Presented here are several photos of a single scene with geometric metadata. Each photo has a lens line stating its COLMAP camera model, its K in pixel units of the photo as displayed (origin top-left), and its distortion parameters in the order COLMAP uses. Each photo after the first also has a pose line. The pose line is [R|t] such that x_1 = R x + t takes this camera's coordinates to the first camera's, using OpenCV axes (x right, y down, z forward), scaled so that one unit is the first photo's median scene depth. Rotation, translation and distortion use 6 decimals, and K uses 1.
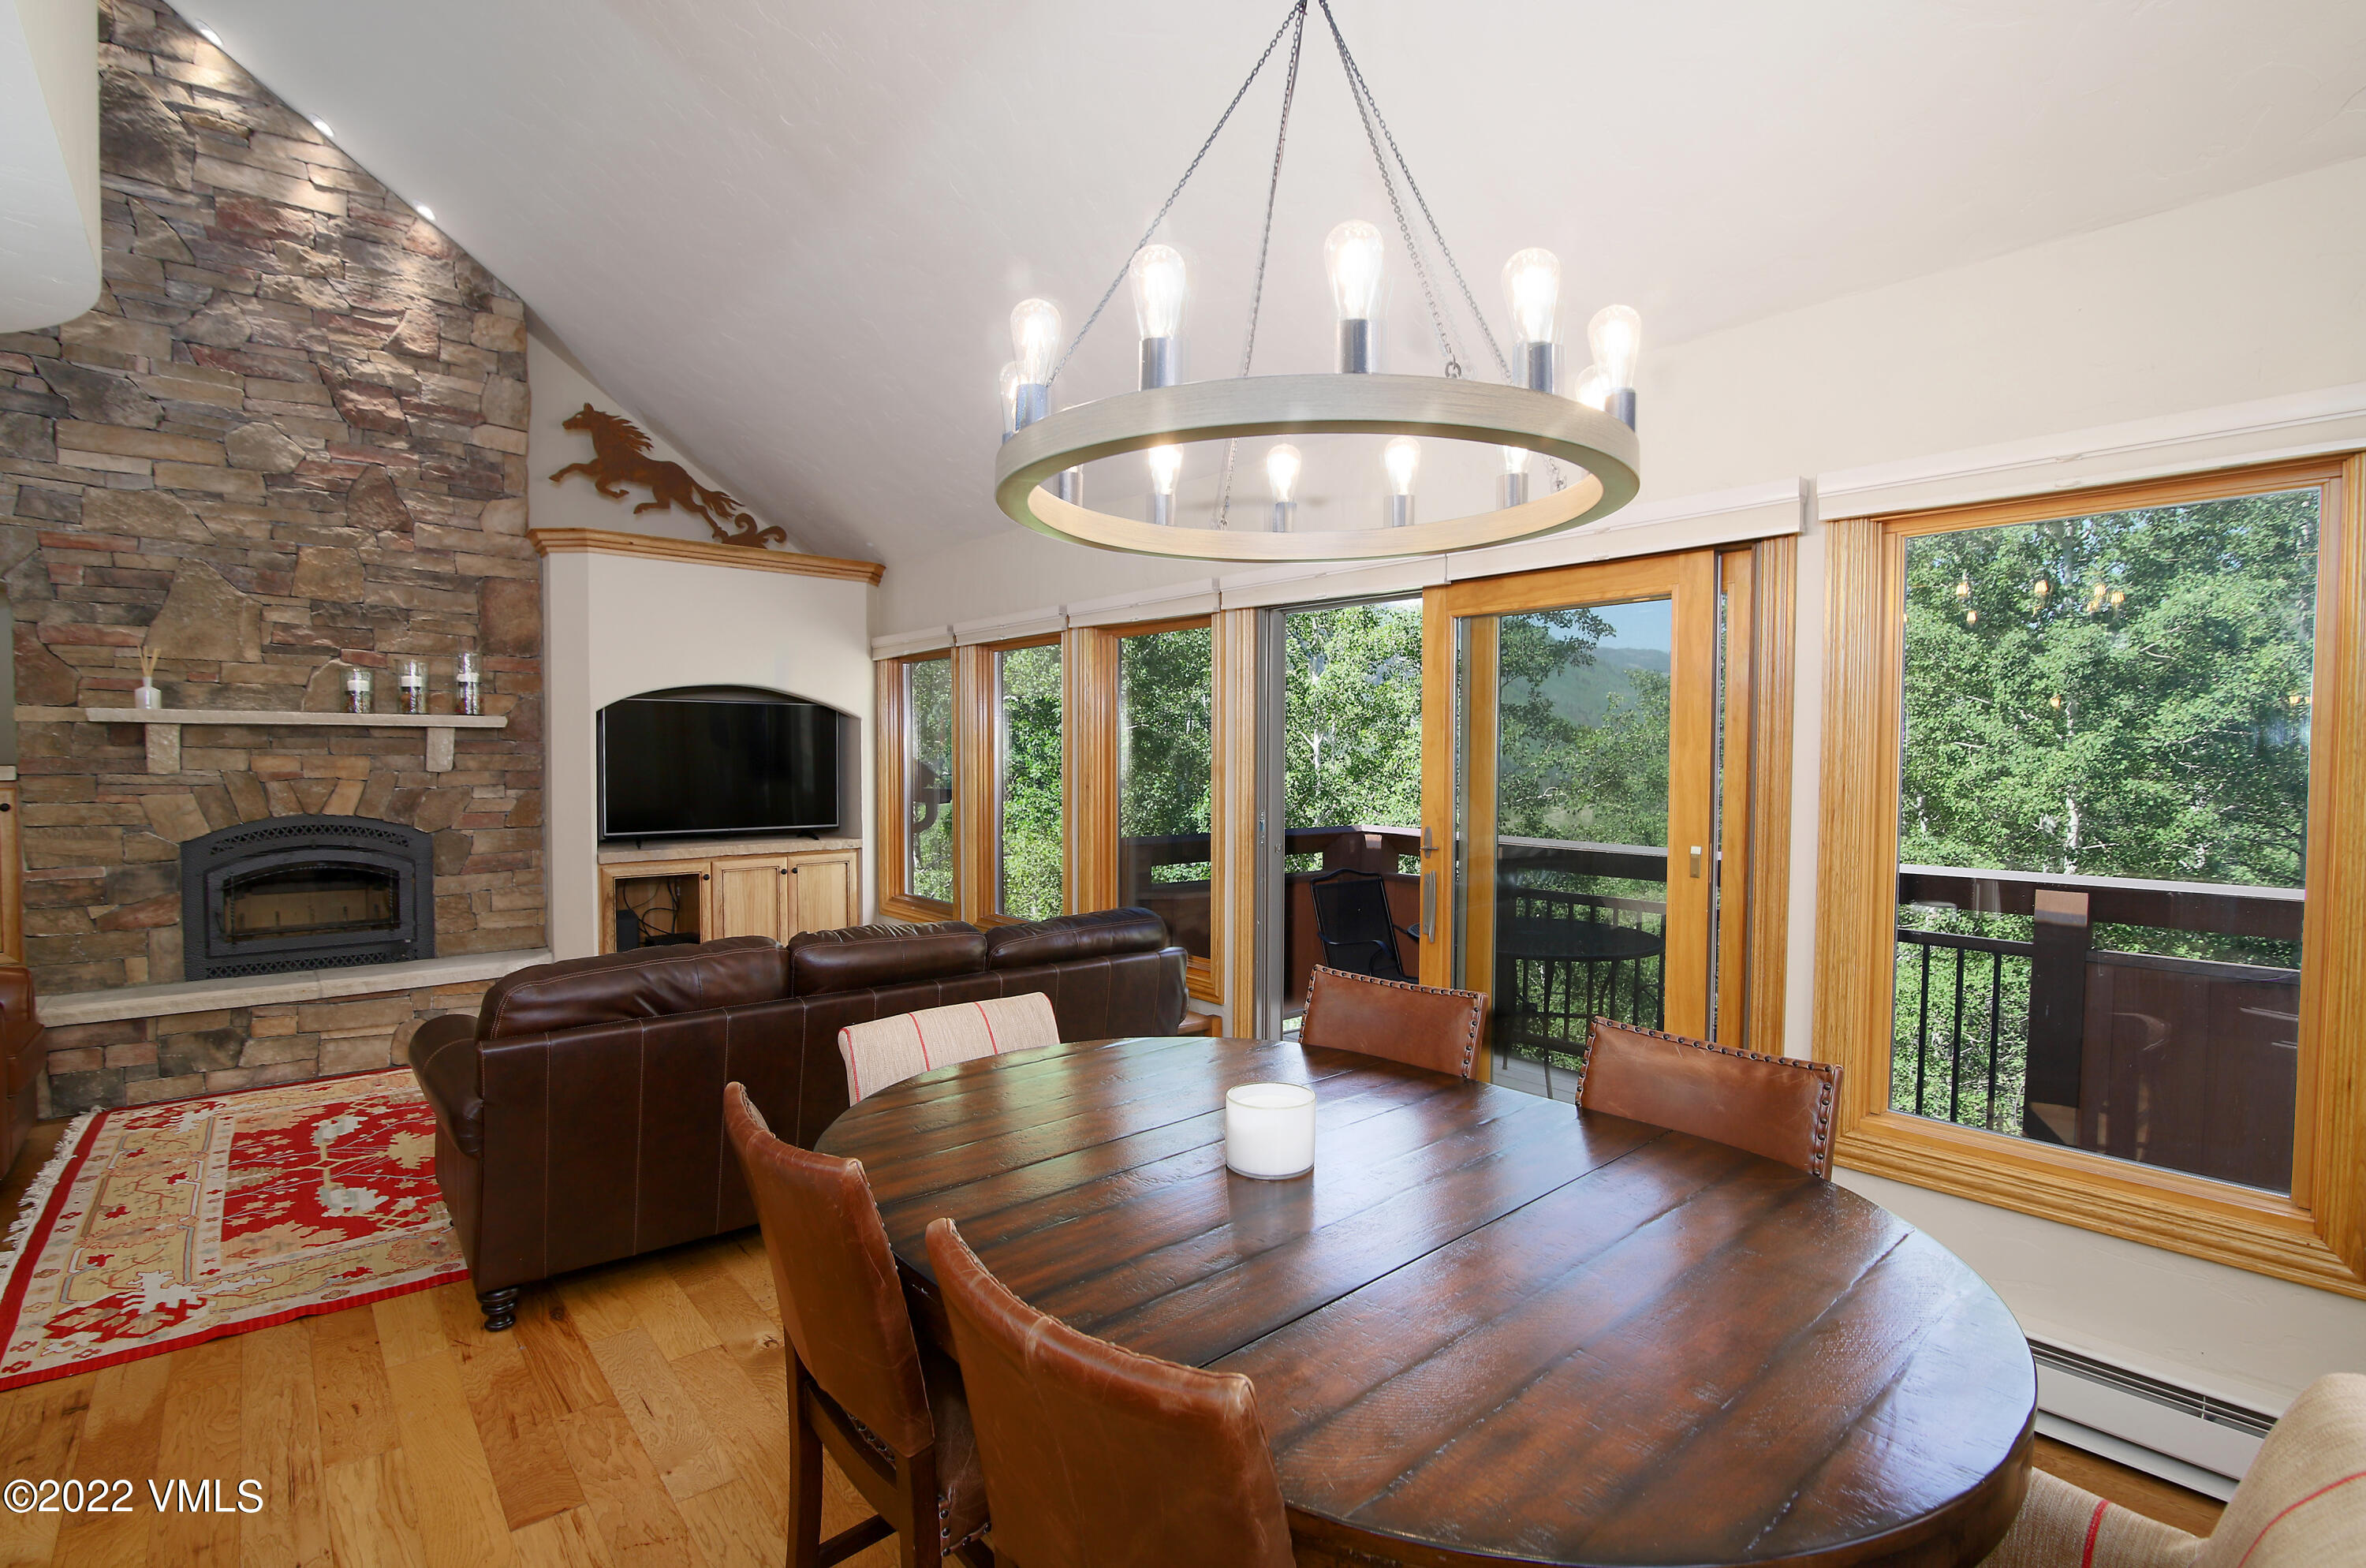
lens RADIAL K [[1081.9, 0, 1191.9], [0, 1081.9, 790.3], [0, 0, 1]] dist [-0.021644, 0.001486]
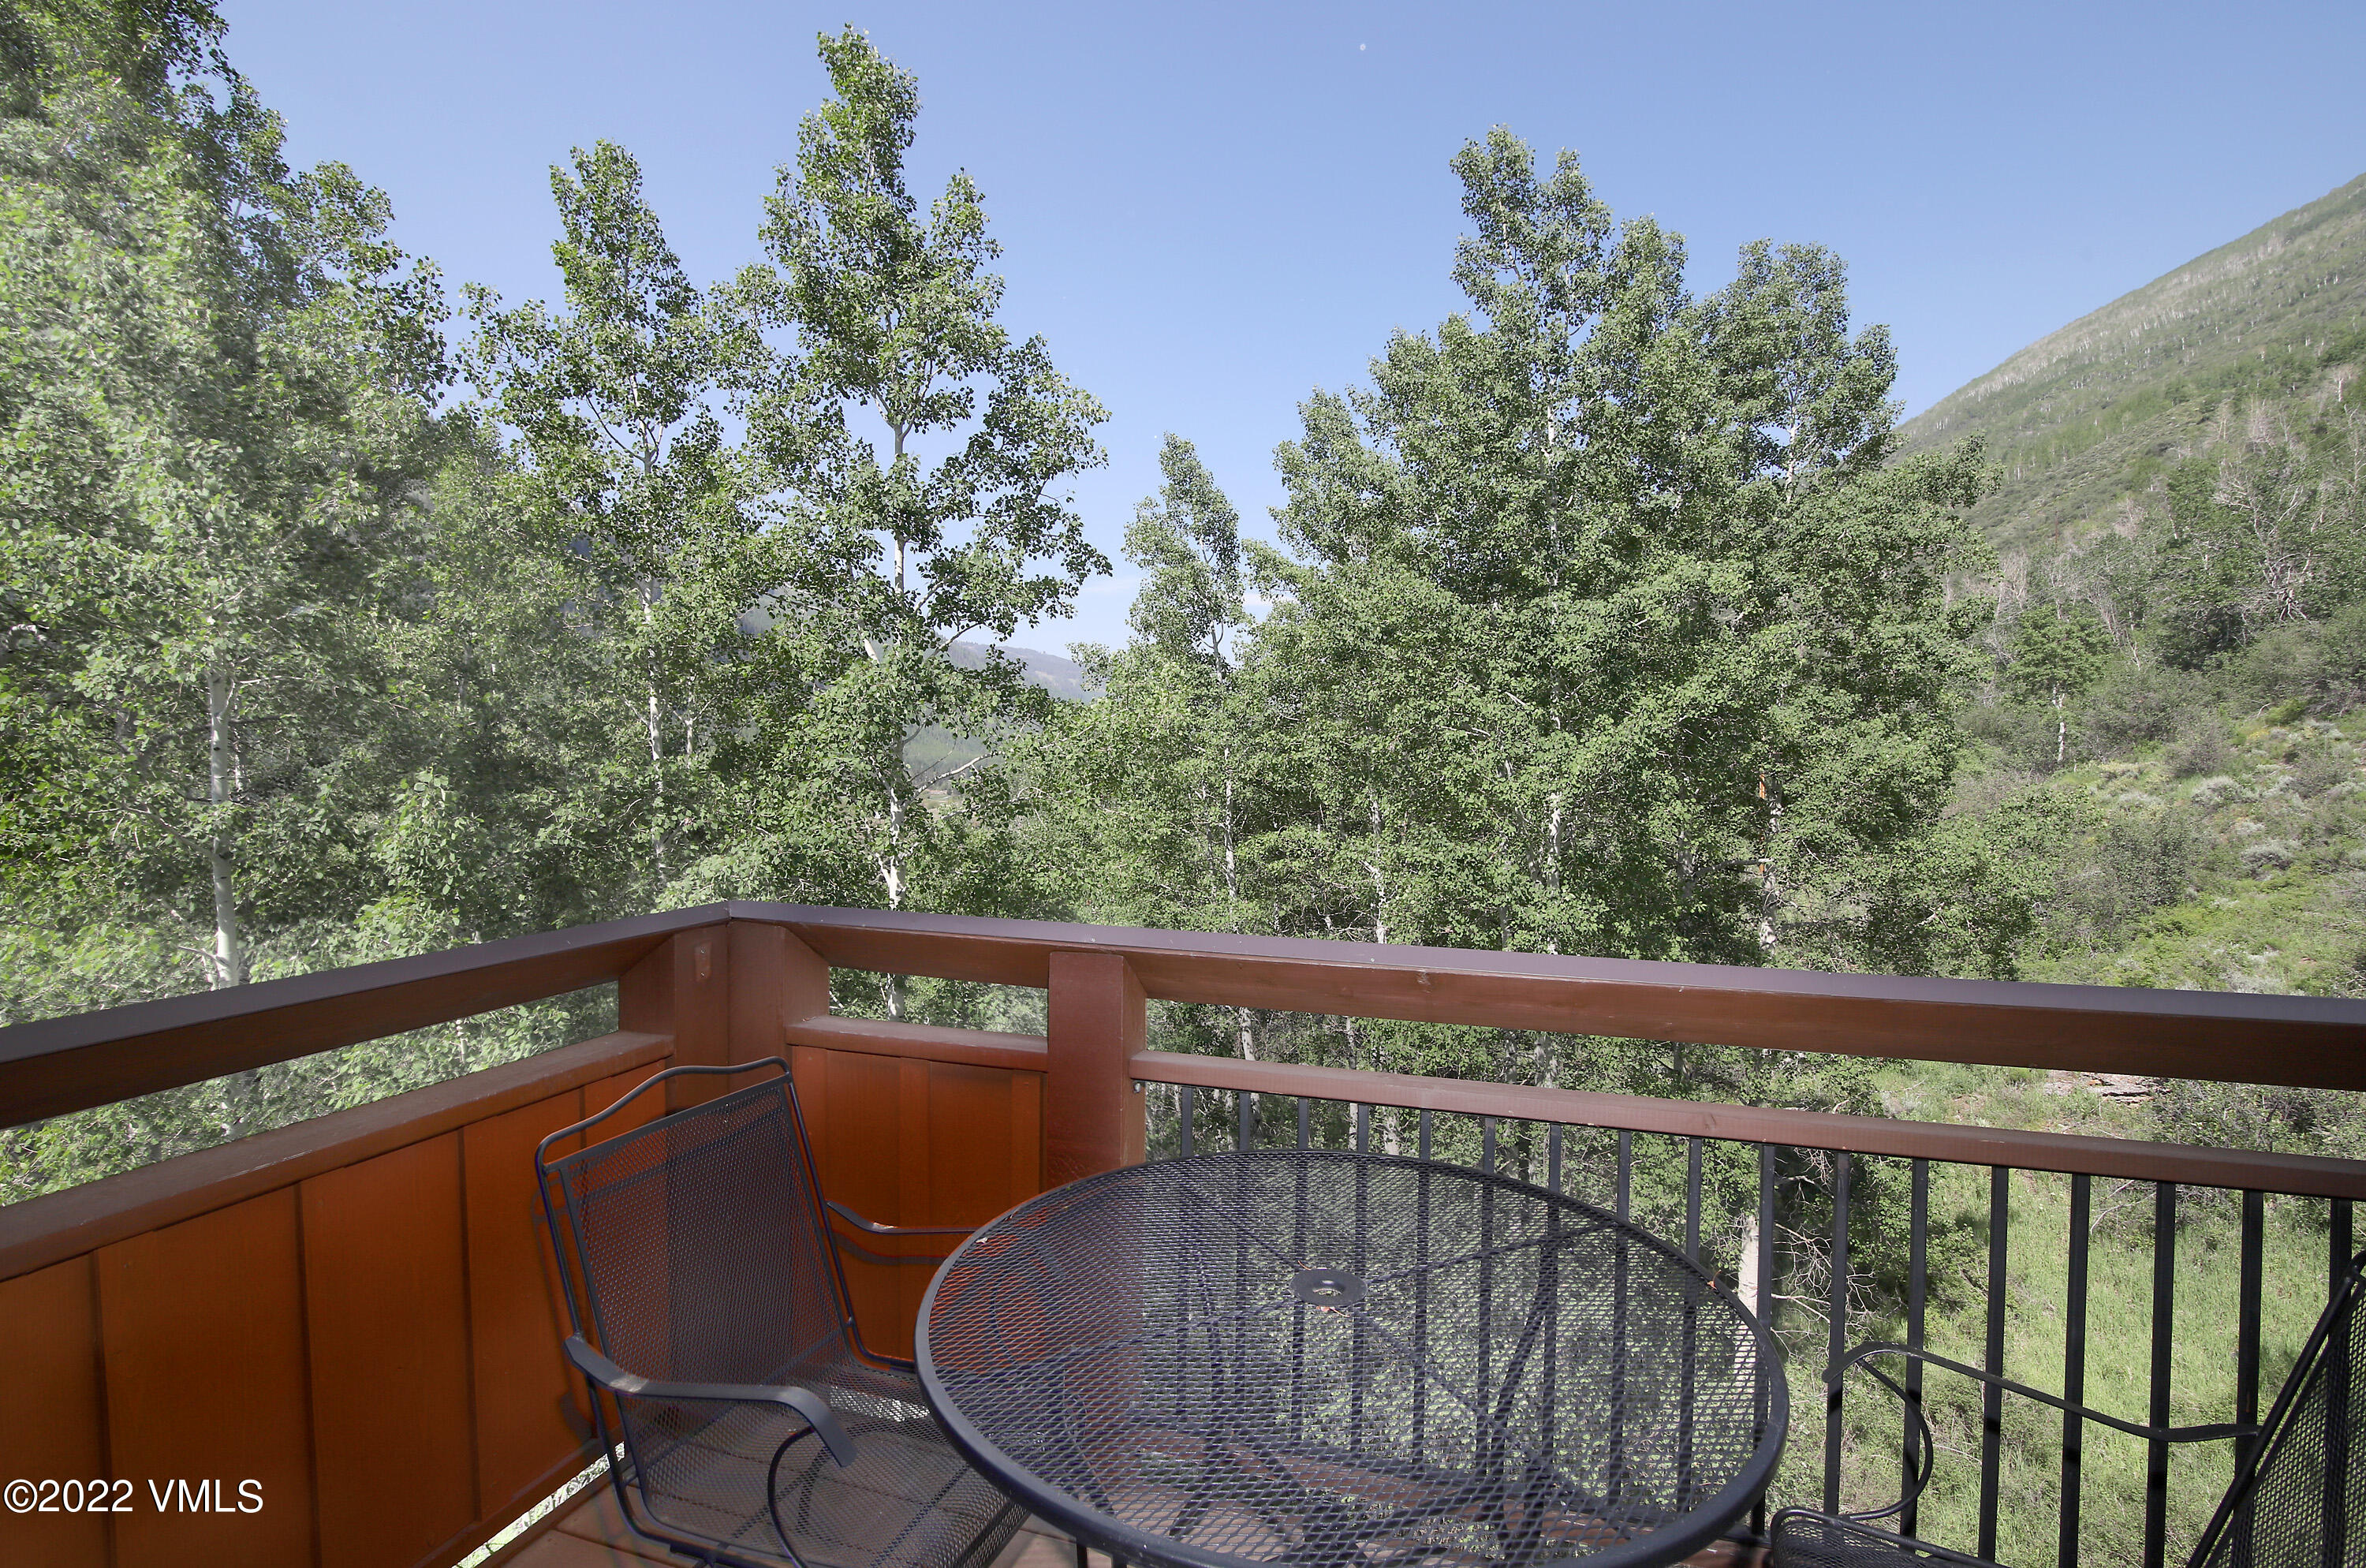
lens RADIAL K [[1102.6, 0, 1188.2], [0, 1102.6, 800.7], [0, 0, 1]] dist [-0.021358, 0.000583]
pose [[0.856186, -0.020480, 0.516262, 0.119636], [0.013014, 0.999752, 0.018077, -0.009963], [-0.516504, -0.008759, 0.856240, 0.730713]]
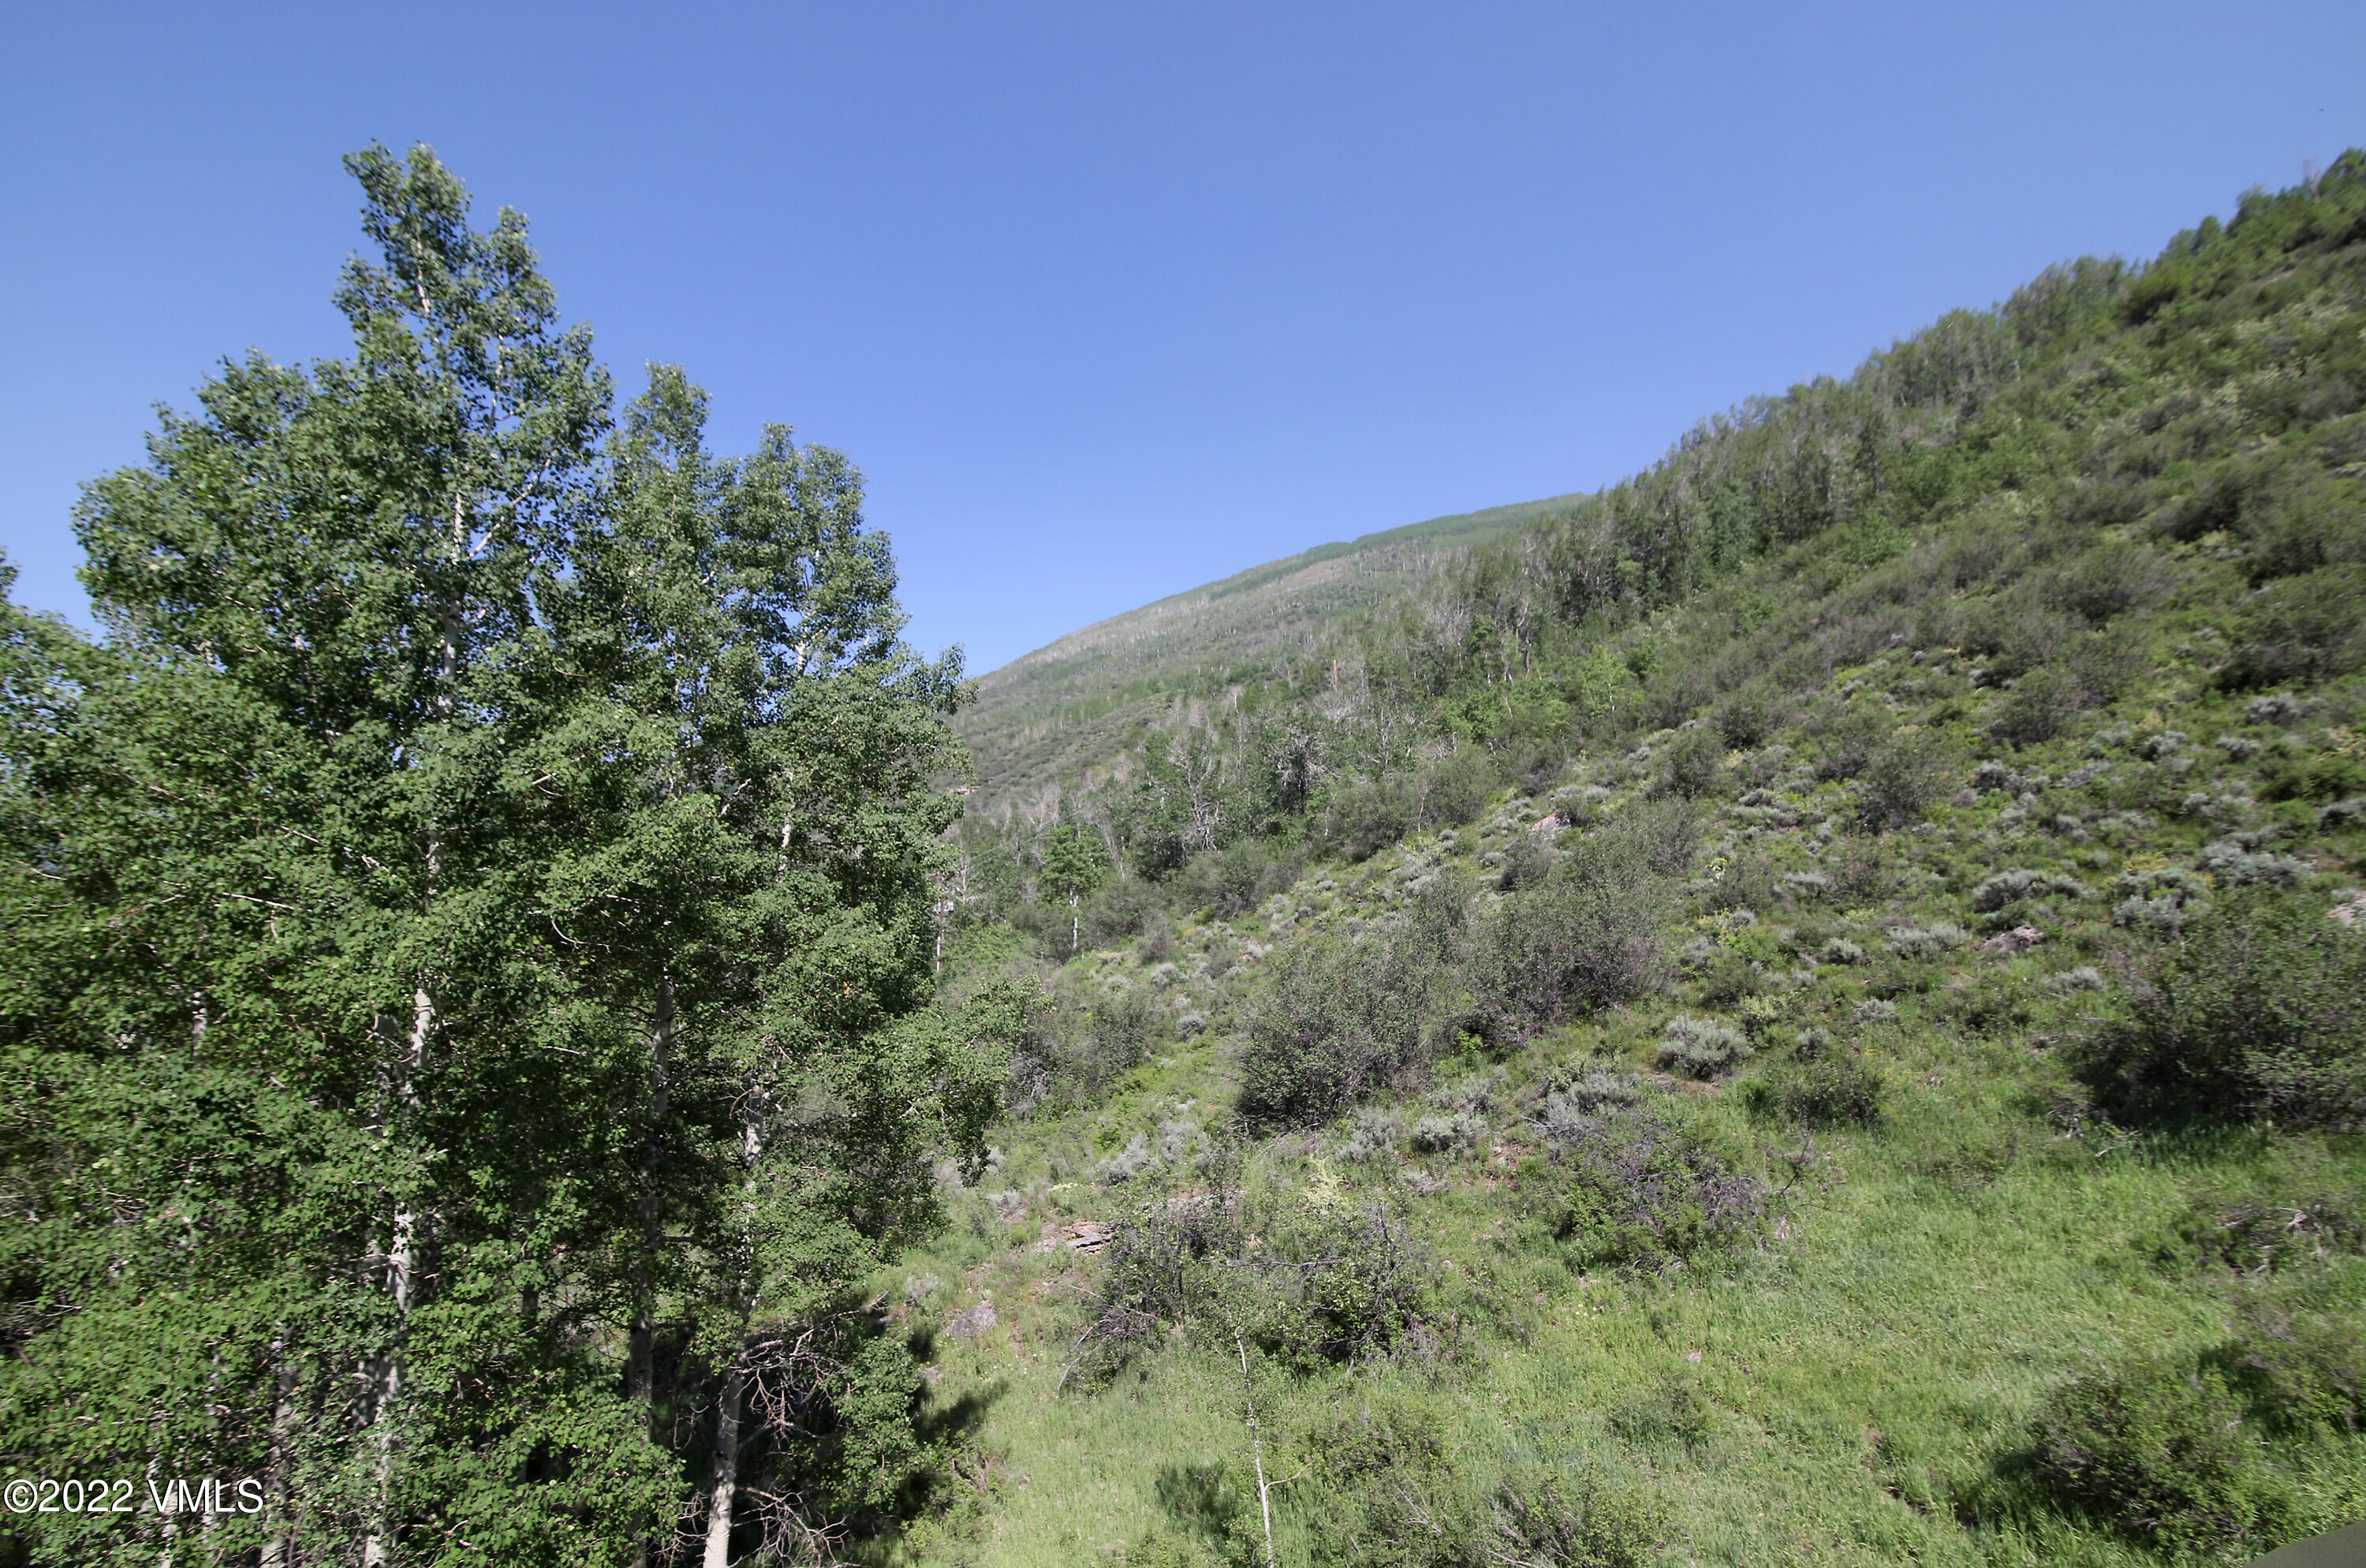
lens RADIAL K [[1081.9, 0, 1196.9], [0, 1081.9, 795.9], [0, 0, 1]] dist [-0.021644, 0.001486]
pose [[0.246188, 0.137847, 0.959369, 0.568735], [0.013575, 0.989247, -0.145623, -0.015591], [-0.969127, 0.048874, 0.241670, 0.728502]]
